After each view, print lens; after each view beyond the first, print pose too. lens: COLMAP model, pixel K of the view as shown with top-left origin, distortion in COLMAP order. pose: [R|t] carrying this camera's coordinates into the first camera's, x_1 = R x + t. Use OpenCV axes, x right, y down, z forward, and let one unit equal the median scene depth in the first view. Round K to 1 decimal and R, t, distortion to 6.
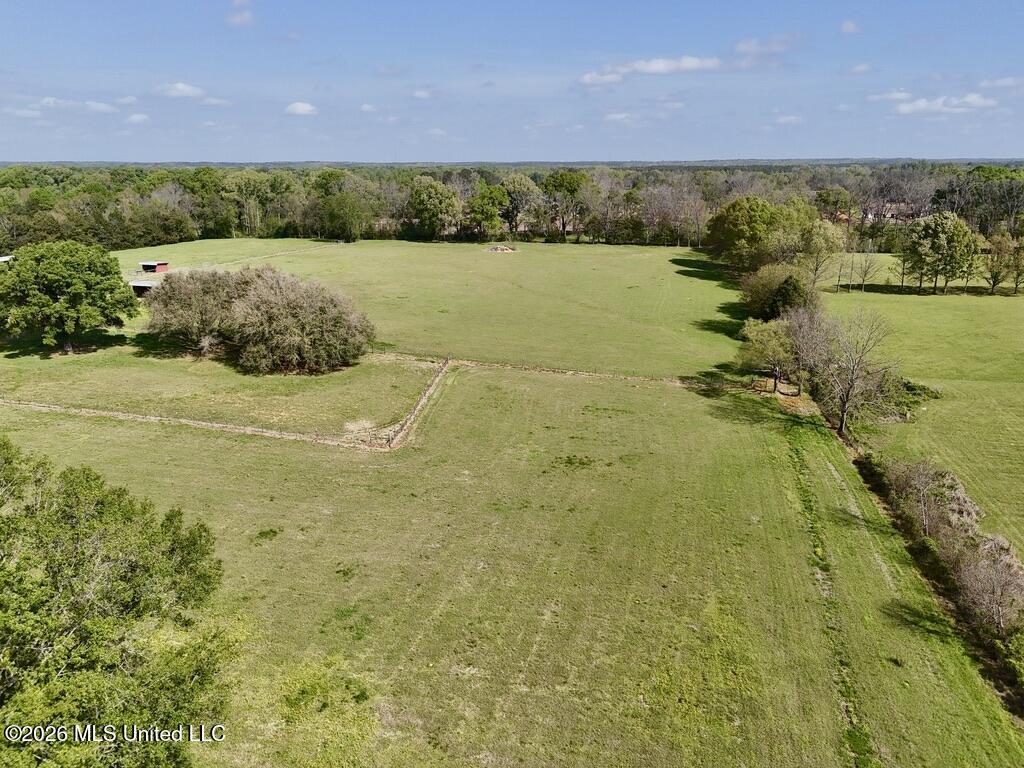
lens RADIAL K [[784.6, 0, 527.9], [0, 784.6, 399.0], [0, 0, 1]] dist [0.078300, -0.084523]
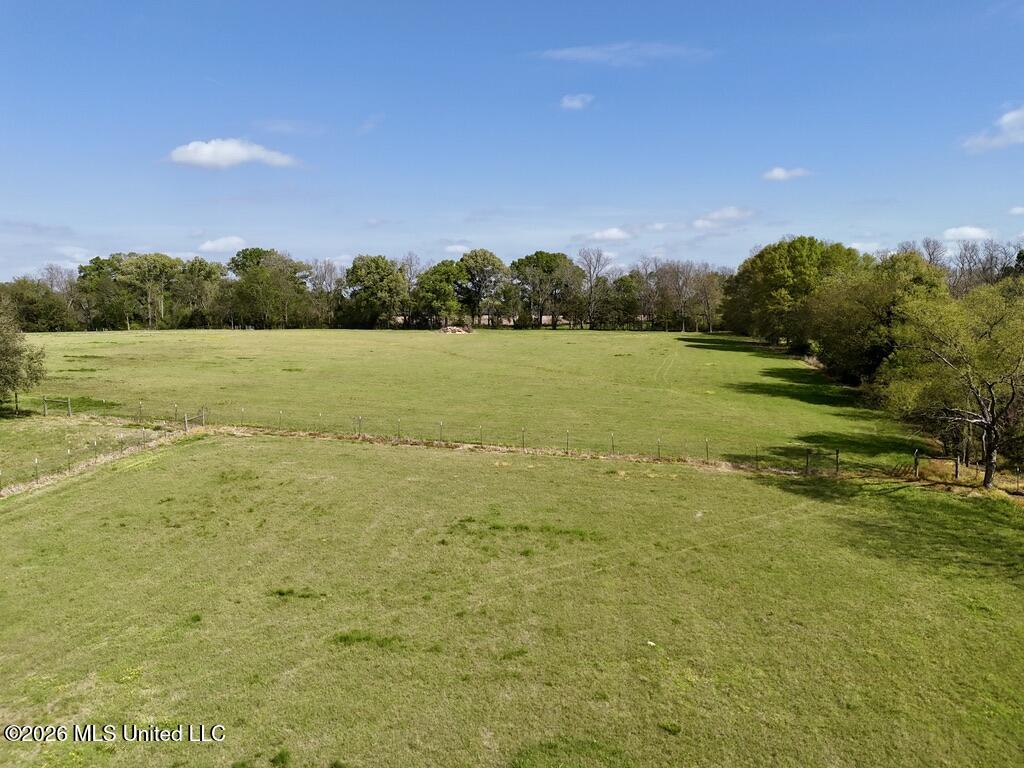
lens RADIAL K [[784.6, 0, 525.1], [0, 784.6, 384.2], [0, 0, 1]] dist [0.078300, -0.084523]
pose [[0.999970, -0.004640, -0.006129, 0.053277], [0.003383, 0.981573, -0.191060, 0.008476], [0.006902, 0.191033, 0.981559, 0.344089]]
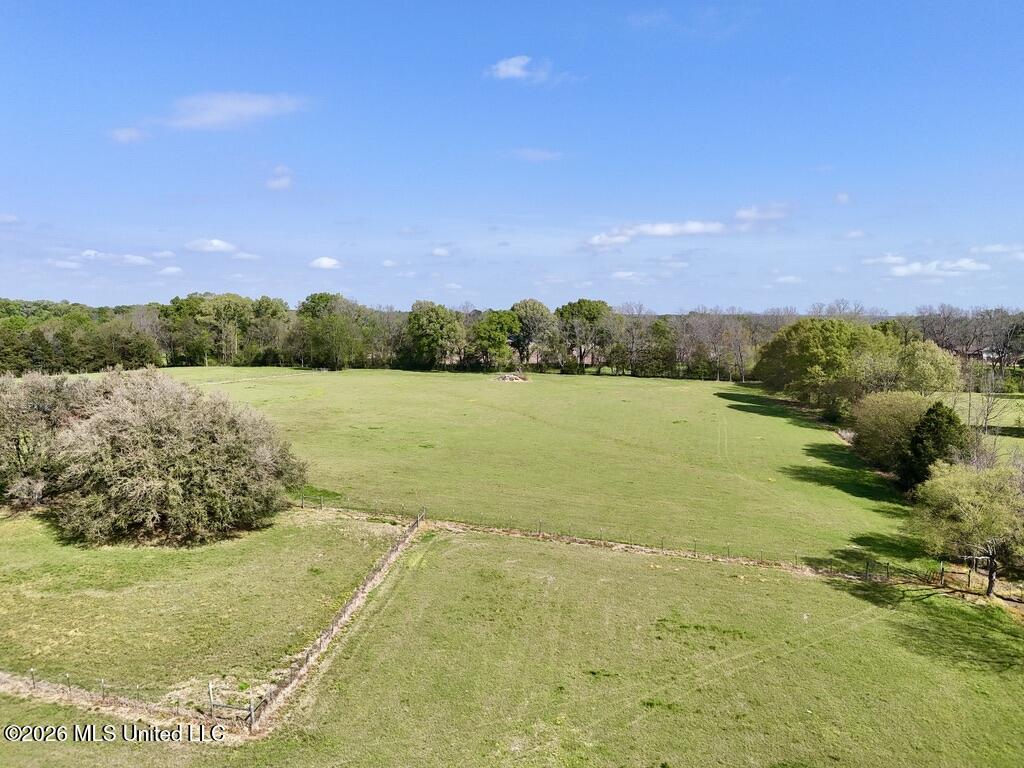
lens RADIAL K [[784.6, 0, 526.8], [0, 784.6, 386.8], [0, 0, 1]] dist [0.078300, -0.084523]
pose [[0.999782, 0.016174, -0.013219, -0.006344], [-0.018474, 0.979987, -0.198201, -0.019557], [0.009749, 0.198402, 0.980072, 0.228882]]
